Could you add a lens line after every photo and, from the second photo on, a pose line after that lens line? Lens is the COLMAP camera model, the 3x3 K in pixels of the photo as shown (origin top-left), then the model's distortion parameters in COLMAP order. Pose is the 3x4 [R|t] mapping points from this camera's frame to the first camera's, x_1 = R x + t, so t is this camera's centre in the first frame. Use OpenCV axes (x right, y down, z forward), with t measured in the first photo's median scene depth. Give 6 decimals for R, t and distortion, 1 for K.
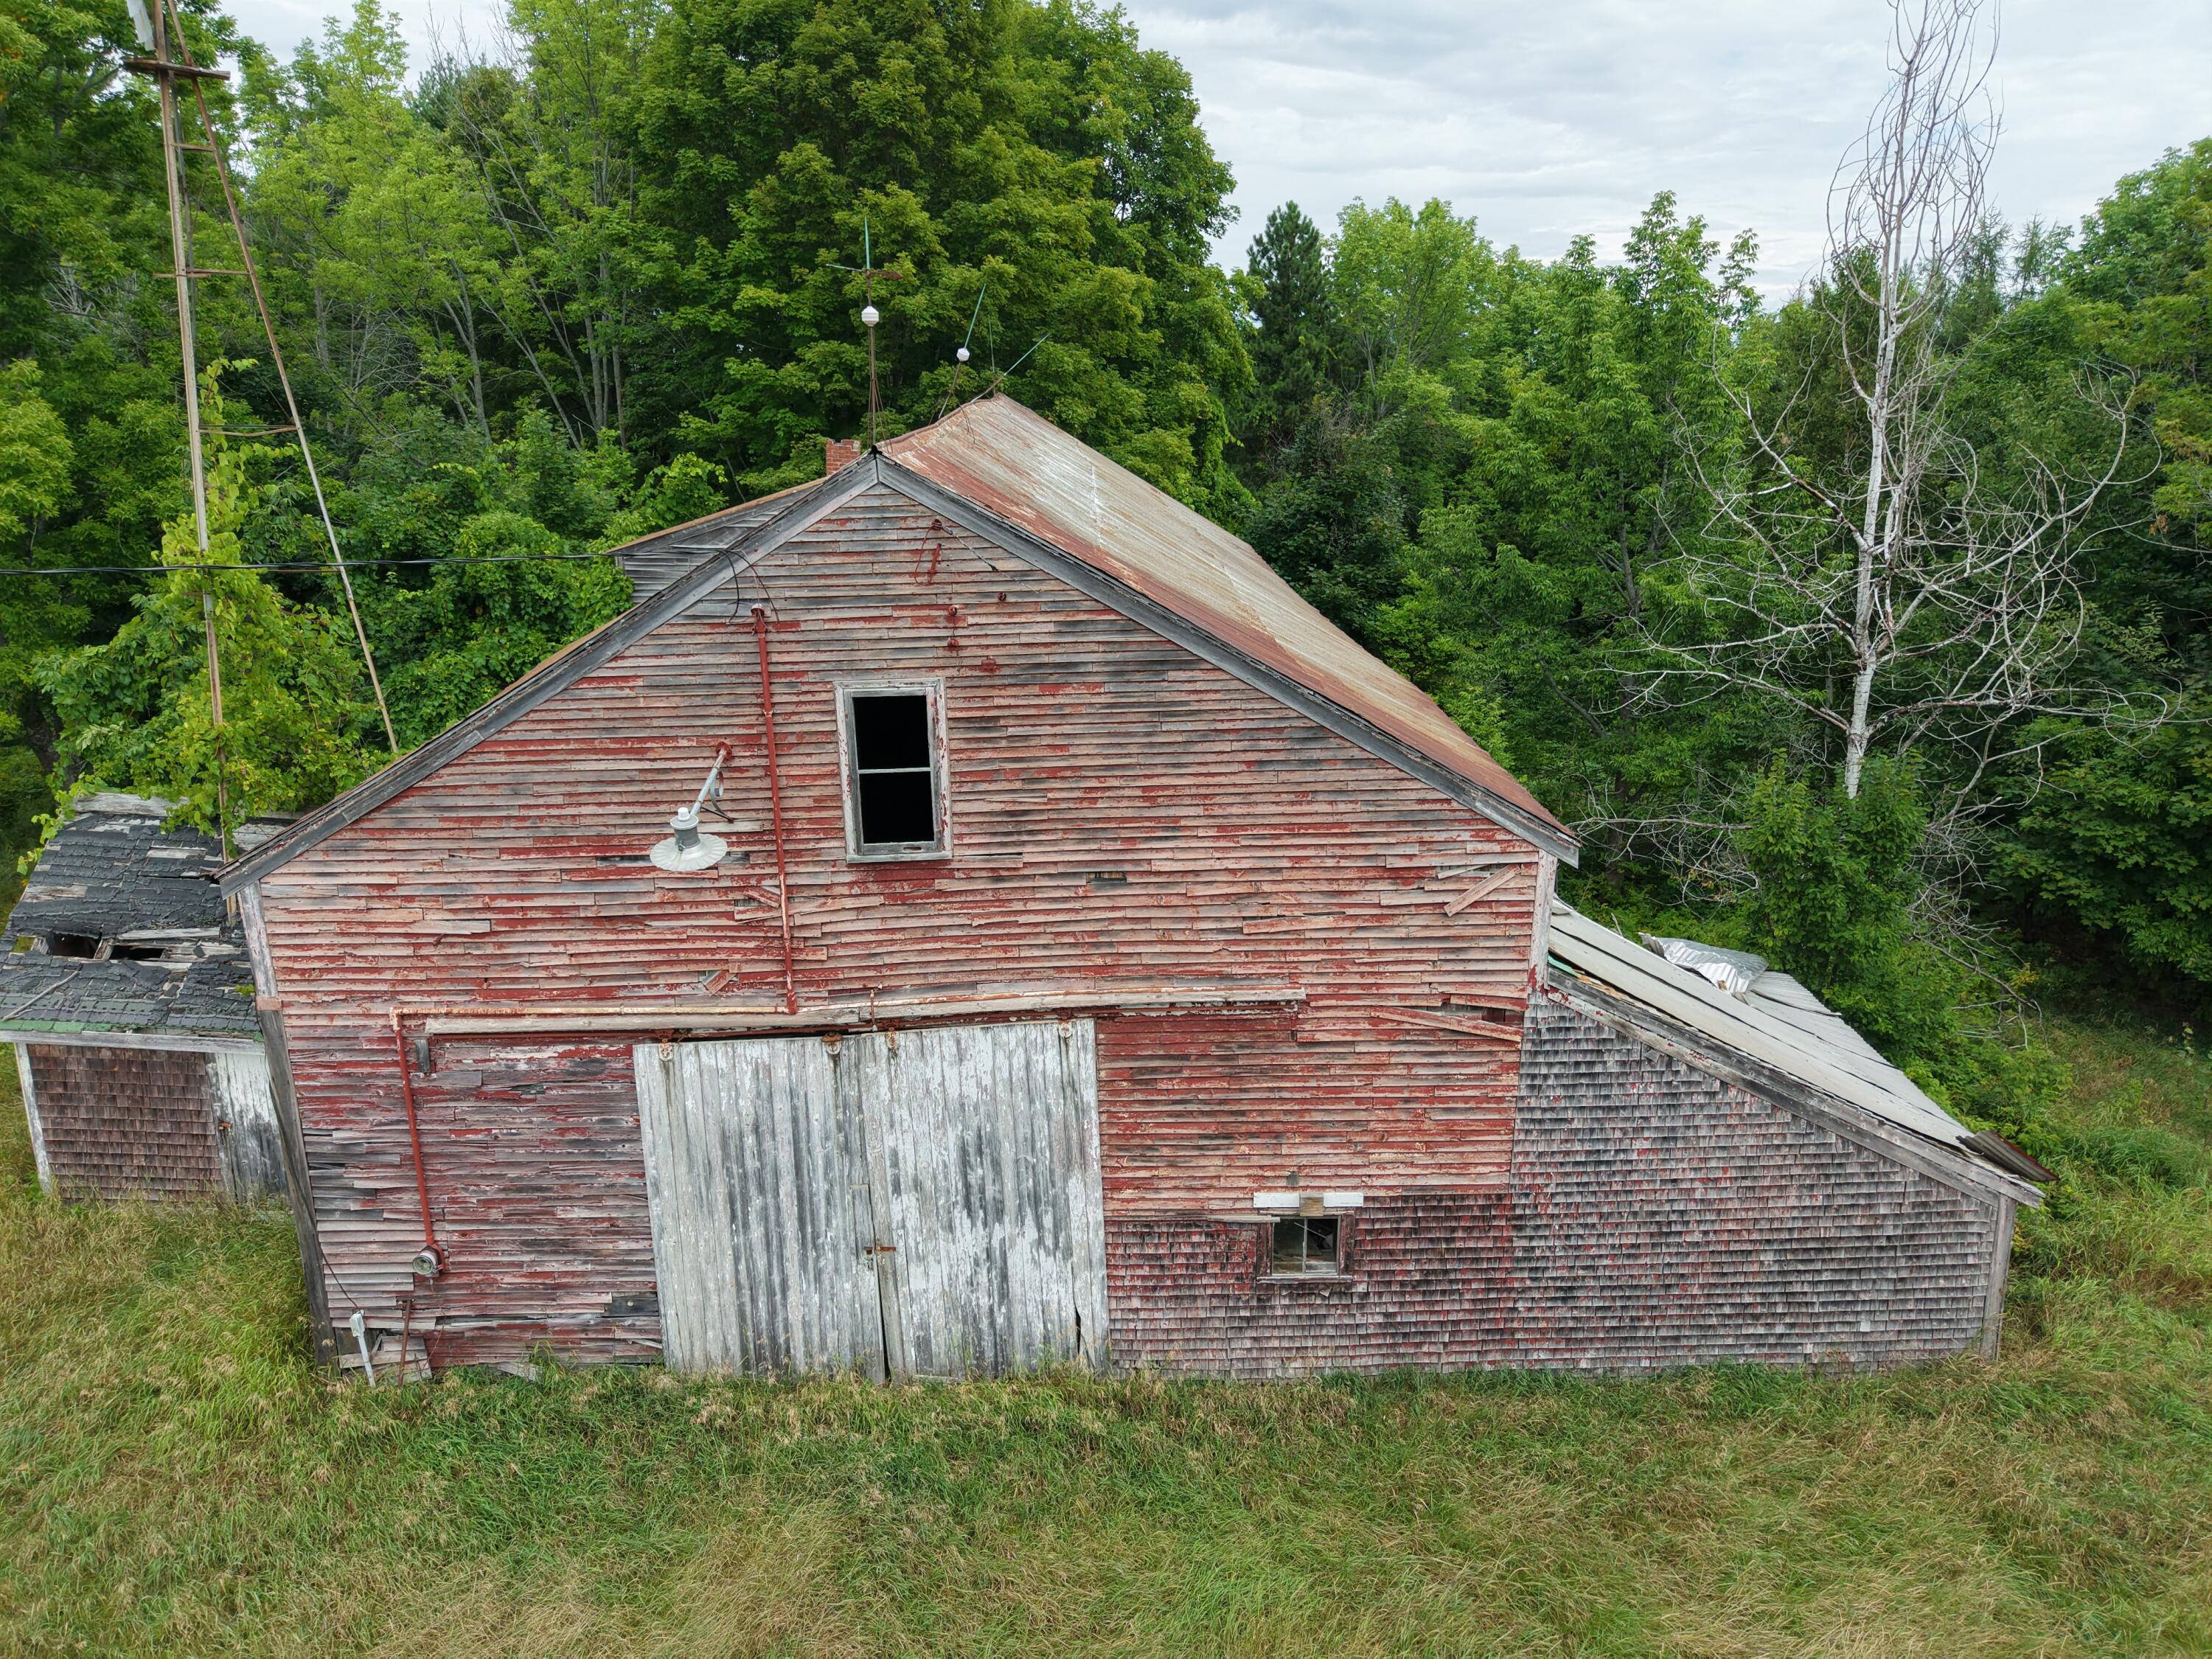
lens RADIAL K [[1473.2, 0, 1106.8], [0, 1473.2, 838.4], [0, 0, 1]] dist [0.023733, -0.020229]
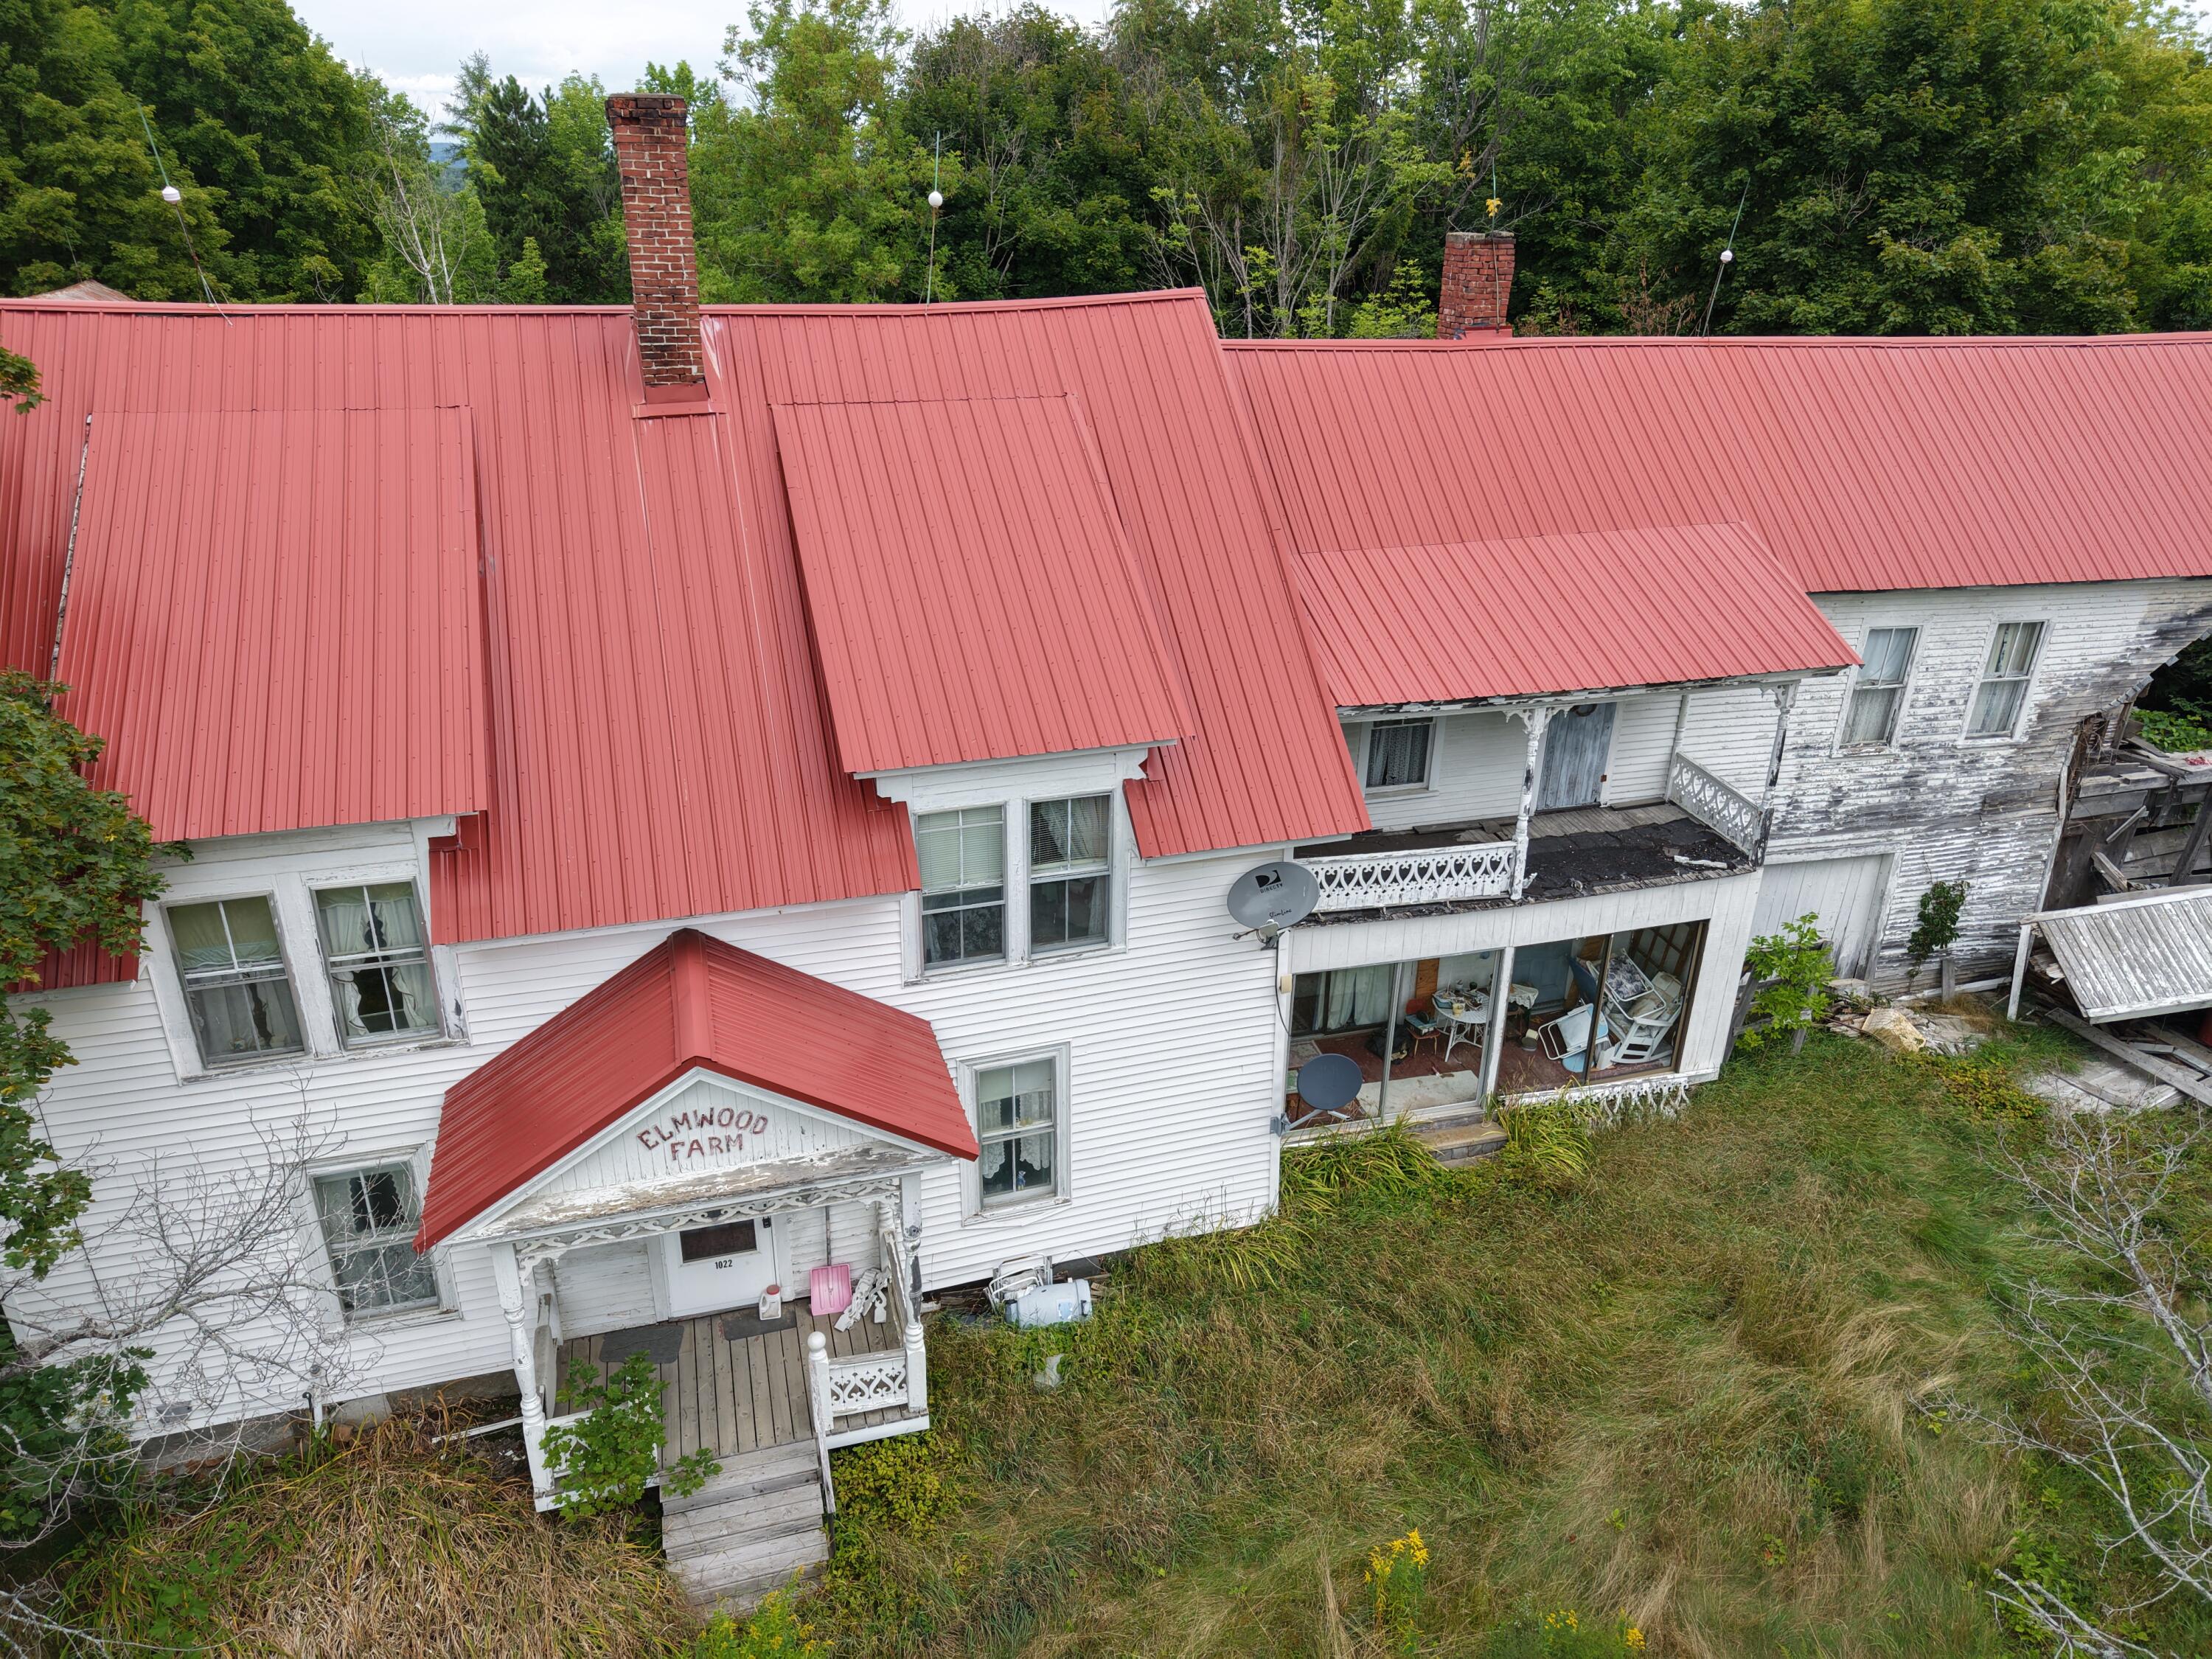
lens RADIAL K [[1473.2, 0, 1103.0], [0, 1473.2, 836.0], [0, 0, 1]] dist [0.023733, -0.020229]
pose [[0.970867, -0.090143, 0.222019, 1.250552], [0.061024, 0.989006, 0.134699, 0.242048], [-0.231720, -0.117226, 0.965693, -1.669388]]
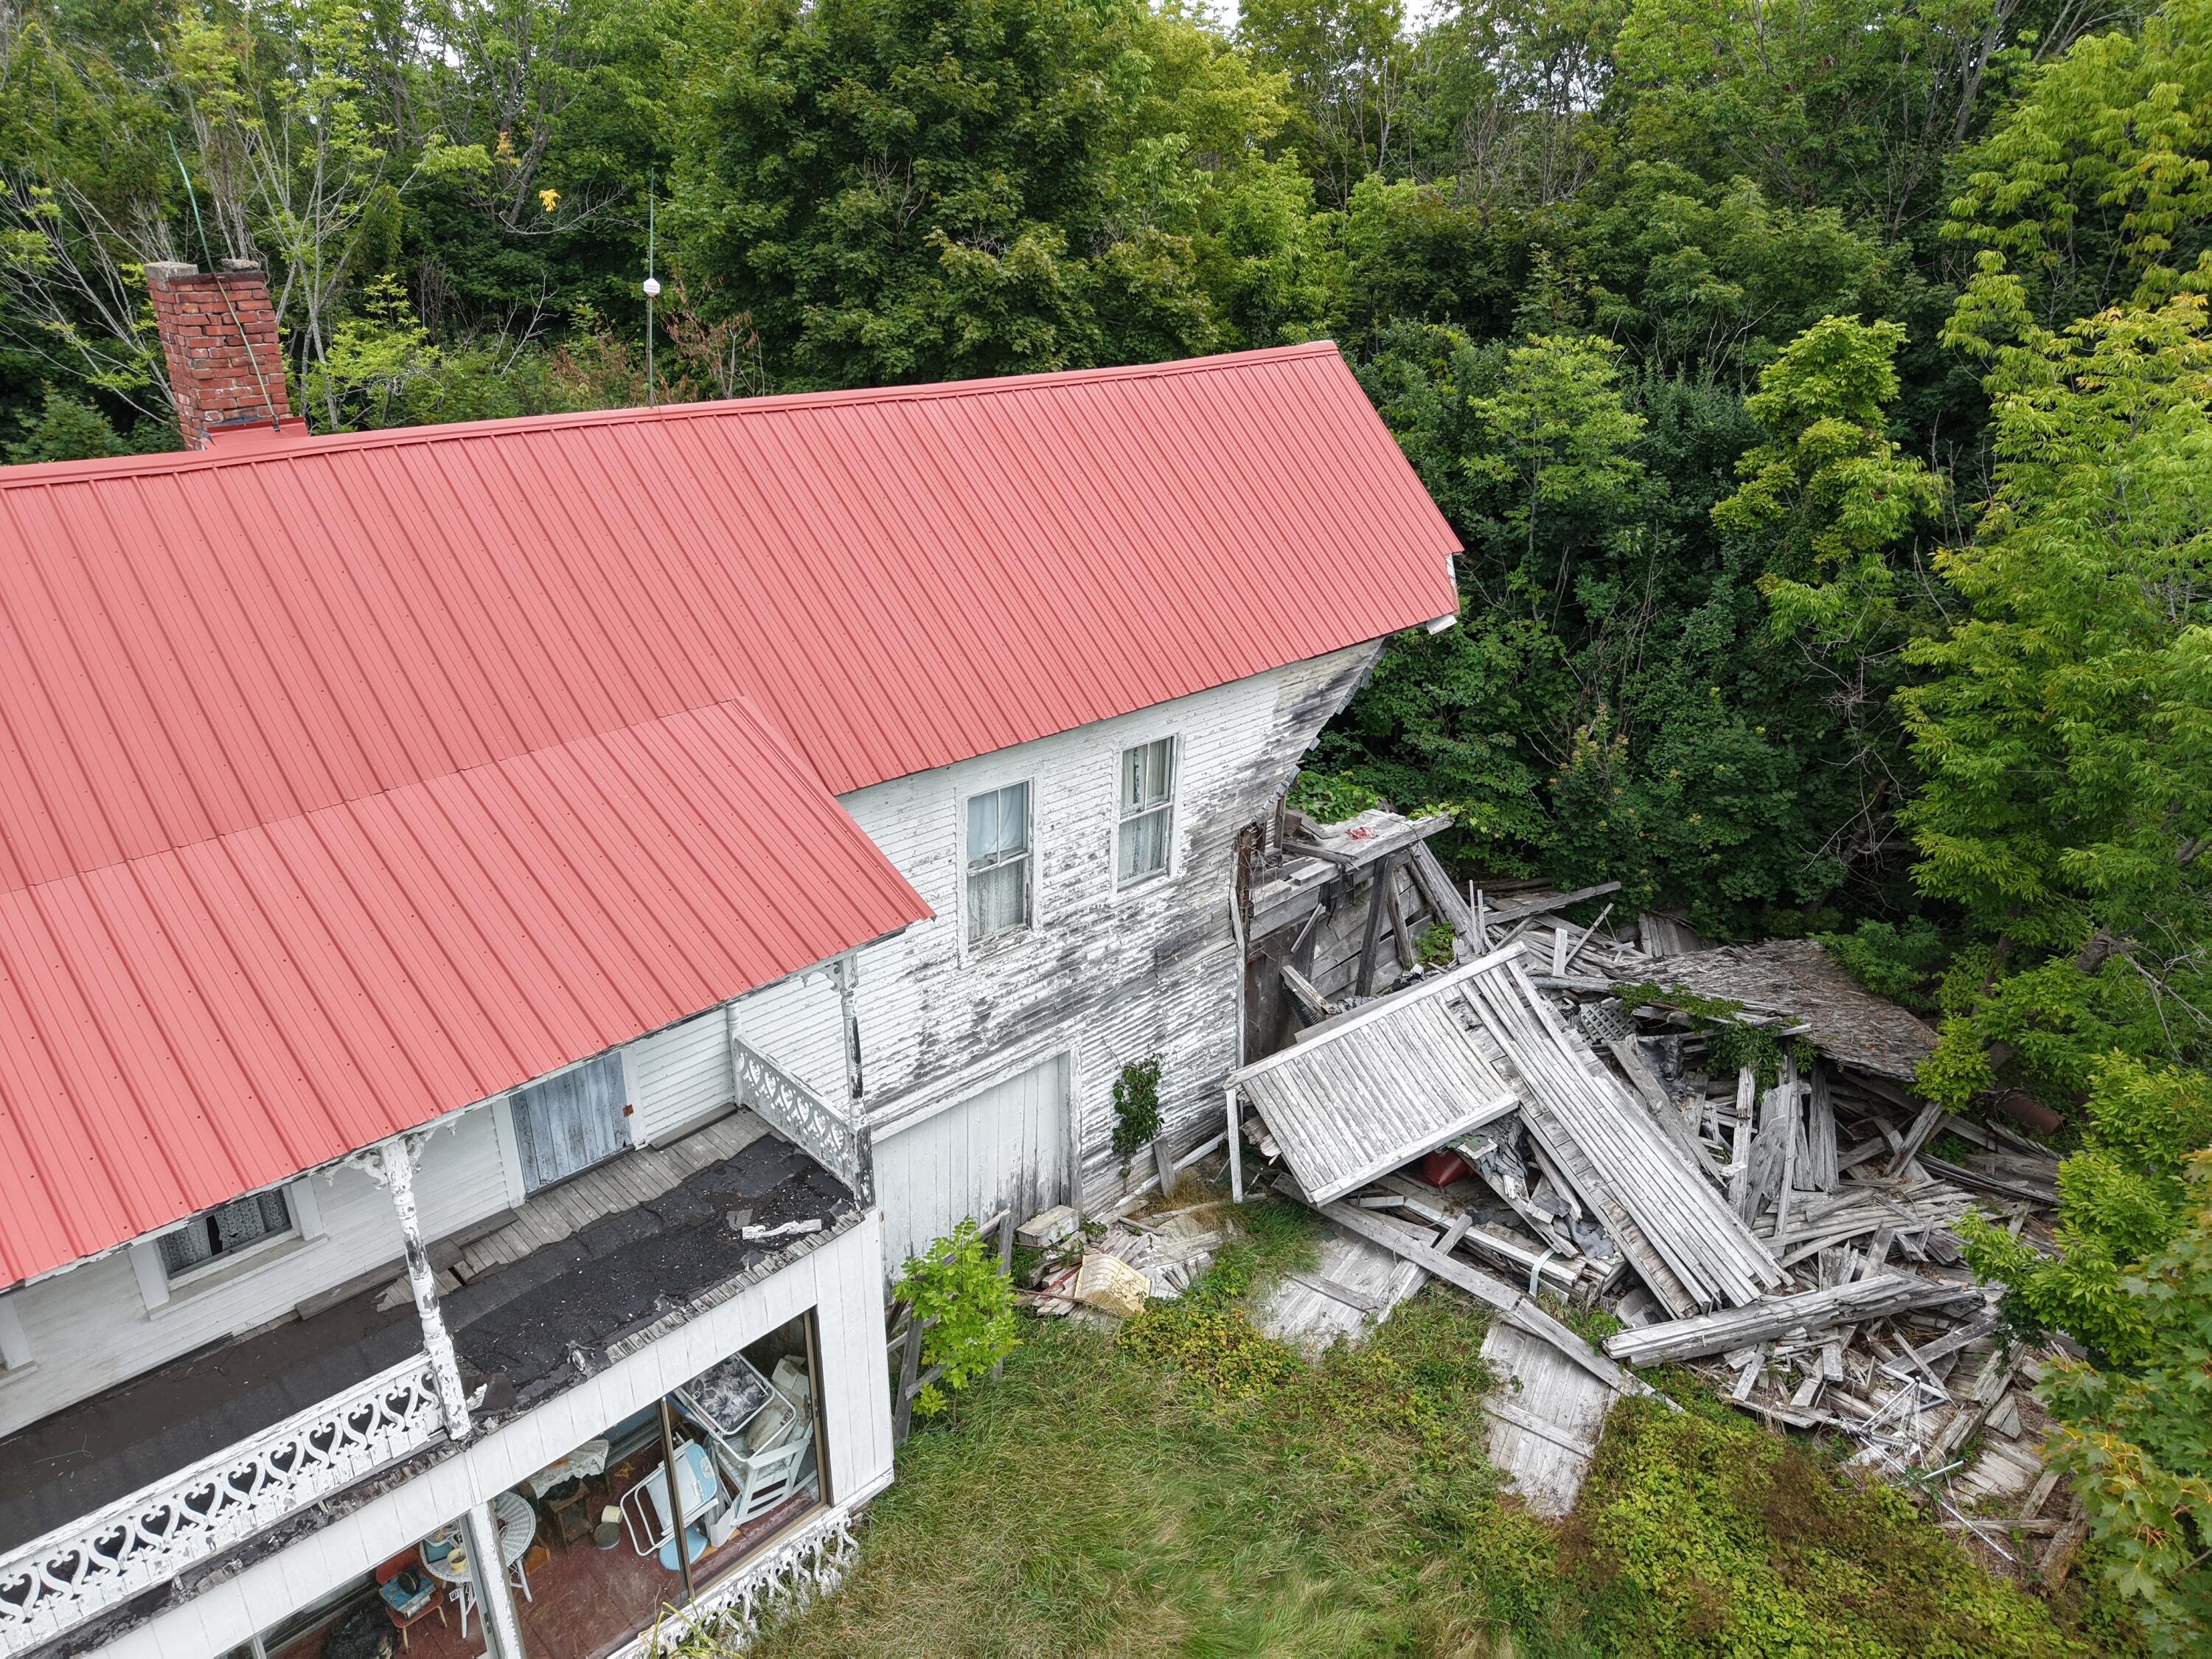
lens RADIAL K [[1473.2, 0, 1095.5], [0, 1473.2, 828.6], [0, 0, 1]] dist [0.023733, -0.020229]
pose [[0.741073, -0.269461, 0.614981, 1.713731], [0.188052, 0.962575, 0.195154, 0.125656], [-0.644552, -0.028975, 0.764011, -1.295203]]
